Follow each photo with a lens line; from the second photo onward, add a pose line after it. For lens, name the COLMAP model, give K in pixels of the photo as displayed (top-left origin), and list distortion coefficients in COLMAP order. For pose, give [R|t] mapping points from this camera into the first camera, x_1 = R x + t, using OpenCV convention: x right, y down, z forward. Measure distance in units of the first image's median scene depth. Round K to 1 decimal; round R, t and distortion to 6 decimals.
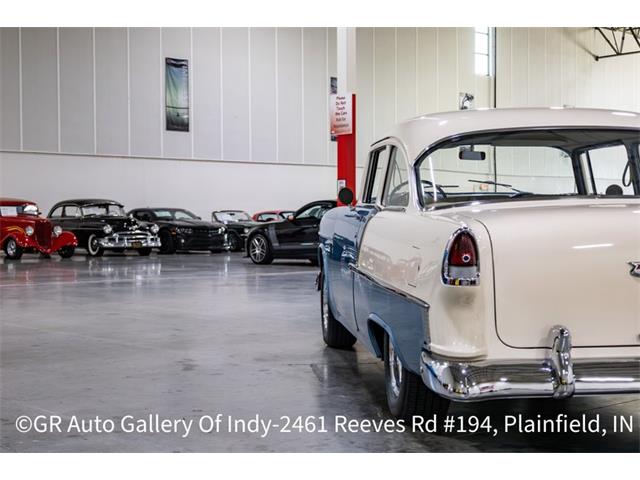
lens RADIAL K [[1006.5, 0, 320.0], [0, 1006.5, 240.0], [0, 0, 1]] dist [0.007019, -0.047912]
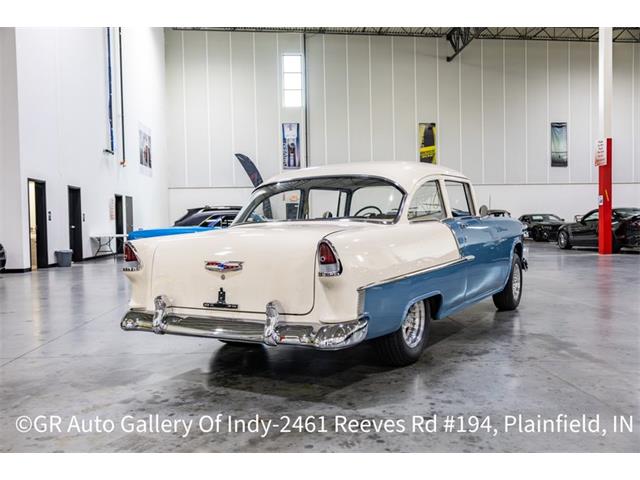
lens RADIAL K [[561.0, 0, 320.0], [0, 561.0, 240.0], [0, 0, 1]] dist [-0.017987, -0.004311]
pose [[0.792229, 0.007956, -0.610172, 0.179212], [0.001828, 0.999880, 0.015410, -0.005108], [0.610221, -0.013324, 0.792119, 0.059913]]
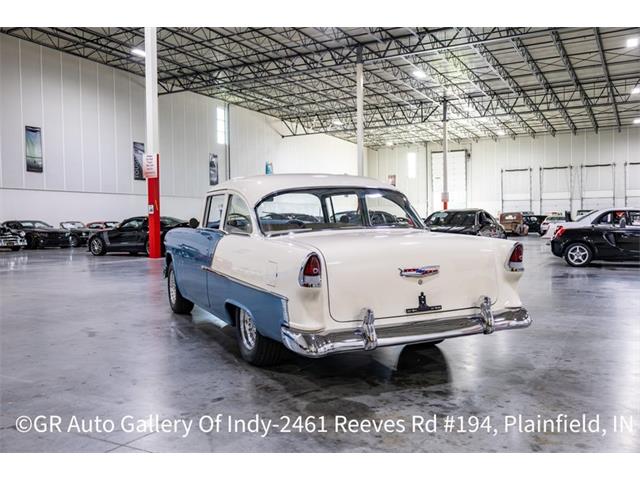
lens RADIAL K [[561.0, 0, 320.0], [0, 561.0, 240.0], [0, 0, 1]] dist [-0.017987, -0.004311]
pose [[0.941283, -0.017955, 0.337142, -0.026178], [0.014750, 0.999818, 0.012065, -0.007170], [-0.337297, -0.006383, 0.941377, 0.021593]]
